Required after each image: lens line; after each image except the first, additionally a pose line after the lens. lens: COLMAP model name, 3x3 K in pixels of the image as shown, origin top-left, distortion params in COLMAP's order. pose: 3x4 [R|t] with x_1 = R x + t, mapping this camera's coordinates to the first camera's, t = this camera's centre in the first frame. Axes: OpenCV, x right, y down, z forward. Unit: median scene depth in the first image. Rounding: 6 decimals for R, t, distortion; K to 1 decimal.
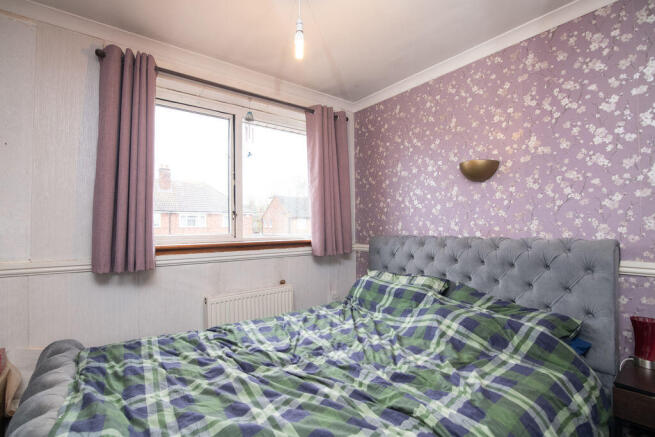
lens RADIAL K [[301.0, 0, 325.3], [0, 301.0, 216.7], [0, 0, 1]] dist [-0.014088, -0.000755]
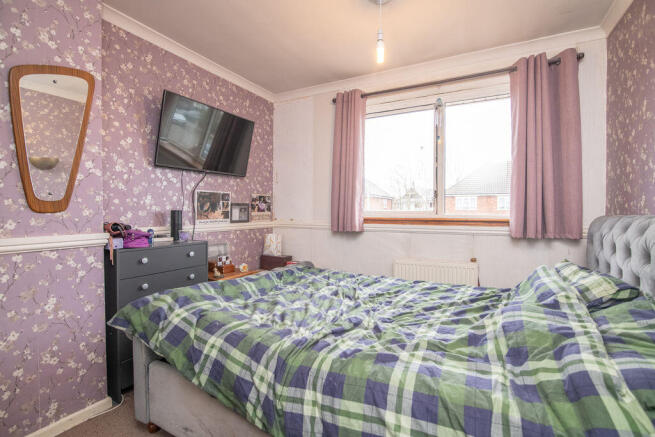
lens RADIAL K [[305.5, 0, 327.3], [0, 305.5, 207.7], [0, 0, 1]] dist [-0.018333, 0.000068]
pose [[0.438692, -0.000886, -0.898637, 0.540425], [0.024039, 0.999653, 0.010749, 0.024129], [0.898316, -0.026318, 0.438561, 0.141144]]
